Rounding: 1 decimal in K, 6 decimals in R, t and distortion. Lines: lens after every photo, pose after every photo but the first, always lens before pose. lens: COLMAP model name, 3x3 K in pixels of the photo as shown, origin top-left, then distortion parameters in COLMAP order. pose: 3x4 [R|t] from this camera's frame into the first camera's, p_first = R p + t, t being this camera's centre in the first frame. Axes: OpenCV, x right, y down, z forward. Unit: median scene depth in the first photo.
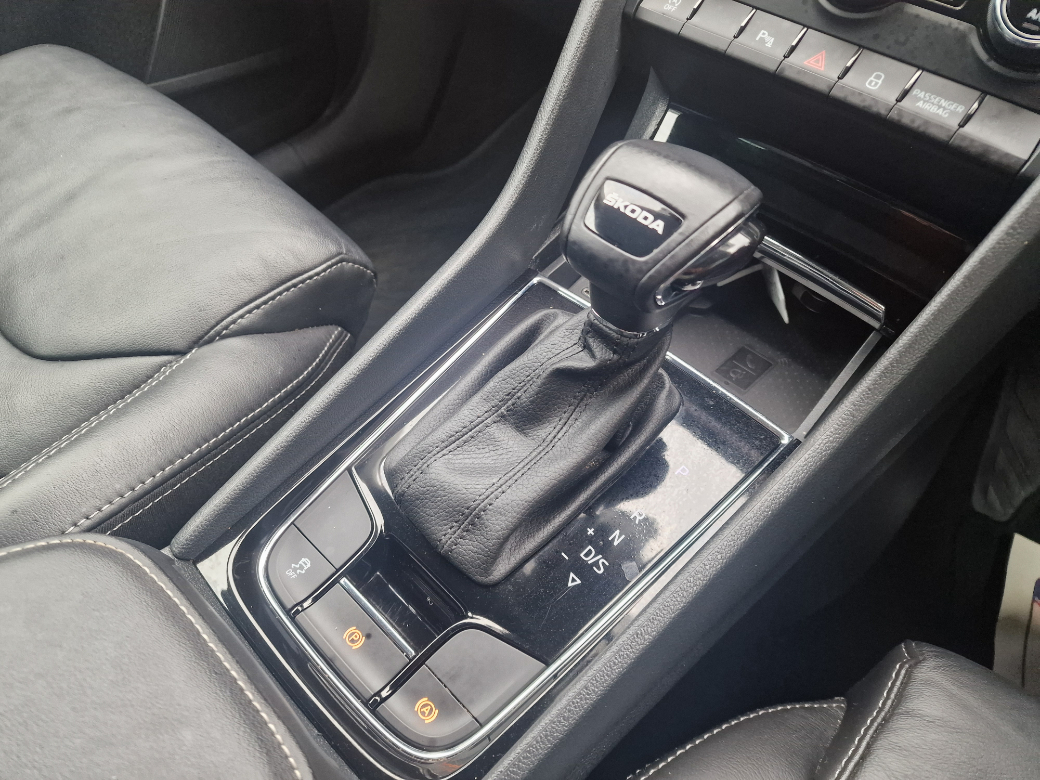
lens RADIAL K [[700.5, 0, 520.0], [0, 700.5, 390.0], [0, 0, 1]] dist [0.001917, -0.017385]
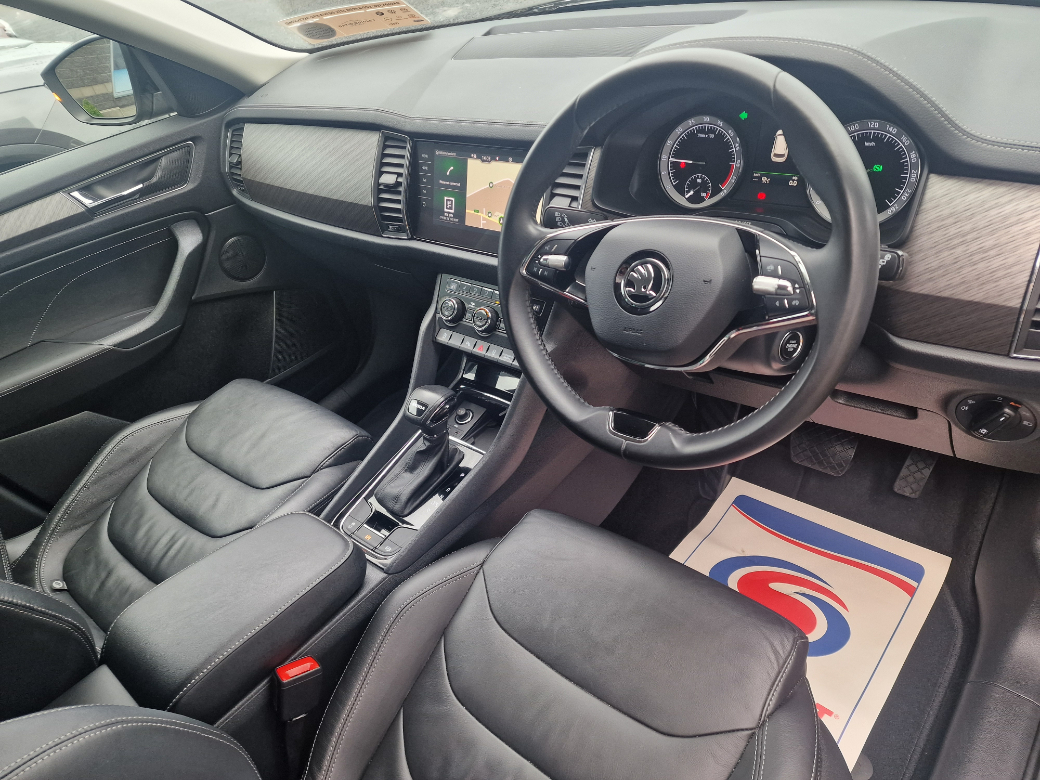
lens RADIAL K [[700.5, 0, 520.0], [0, 700.5, 390.0], [0, 0, 1]] dist [0.001917, -0.017385]
pose [[0.970394, -0.227768, -0.080357, 0.866487], [0.204727, 0.952206, -0.226695, 0.548643], [0.128151, 0.203532, 0.970645, -2.251697]]
